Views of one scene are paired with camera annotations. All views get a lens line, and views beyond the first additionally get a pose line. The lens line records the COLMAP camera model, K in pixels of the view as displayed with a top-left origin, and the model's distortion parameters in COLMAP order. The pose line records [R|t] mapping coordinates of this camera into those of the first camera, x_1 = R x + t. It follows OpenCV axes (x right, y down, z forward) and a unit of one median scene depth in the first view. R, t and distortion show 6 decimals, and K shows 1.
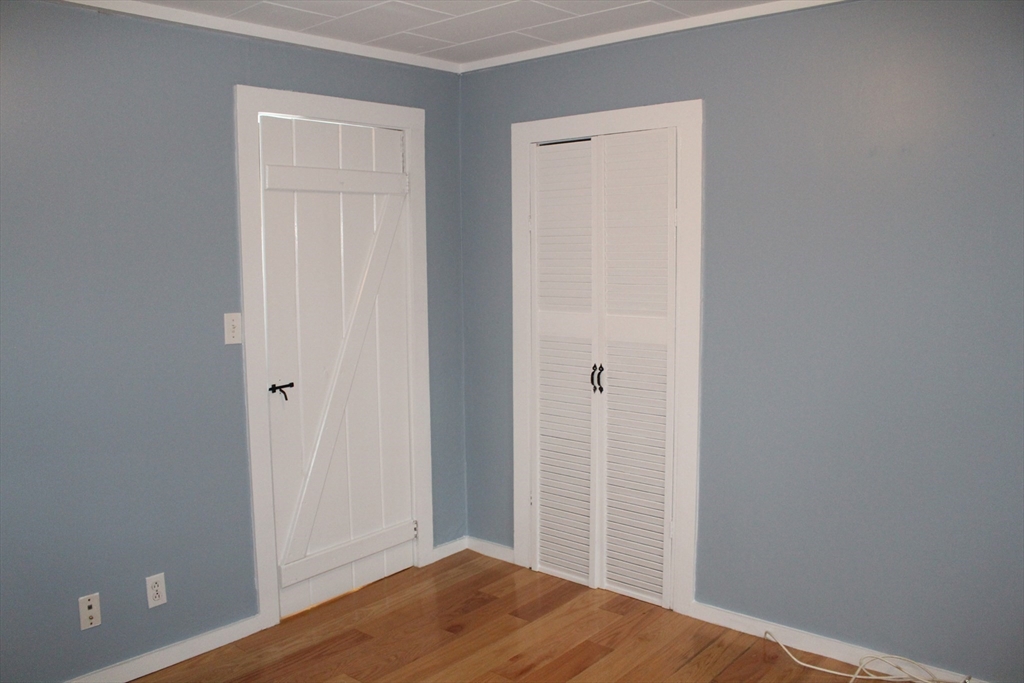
lens RADIAL K [[847.6, 0, 510.1], [0, 847.6, 347.2], [0, 0, 1]] dist [-0.154852, 0.128408]
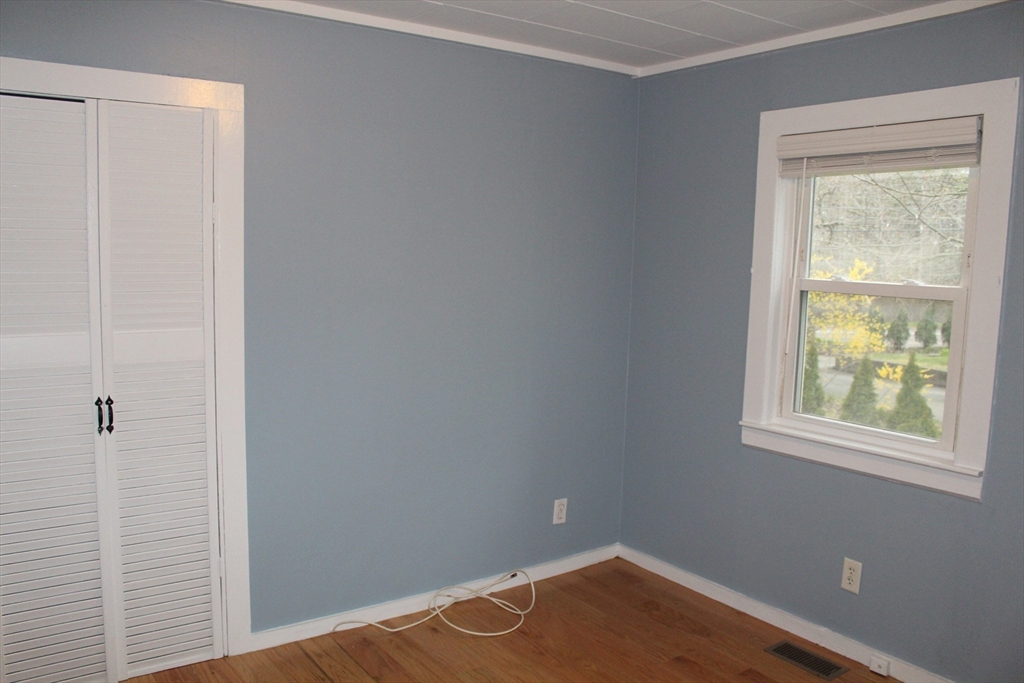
lens RADIAL K [[847.6, 0, 510.1], [0, 847.6, 347.2], [0, 0, 1]] dist [-0.154852, 0.128408]
pose [[0.235425, -0.094714, 0.967267, -0.551139], [0.089445, 0.993128, 0.075476, -0.050438], [-0.967768, 0.068749, 0.242278, 0.474864]]
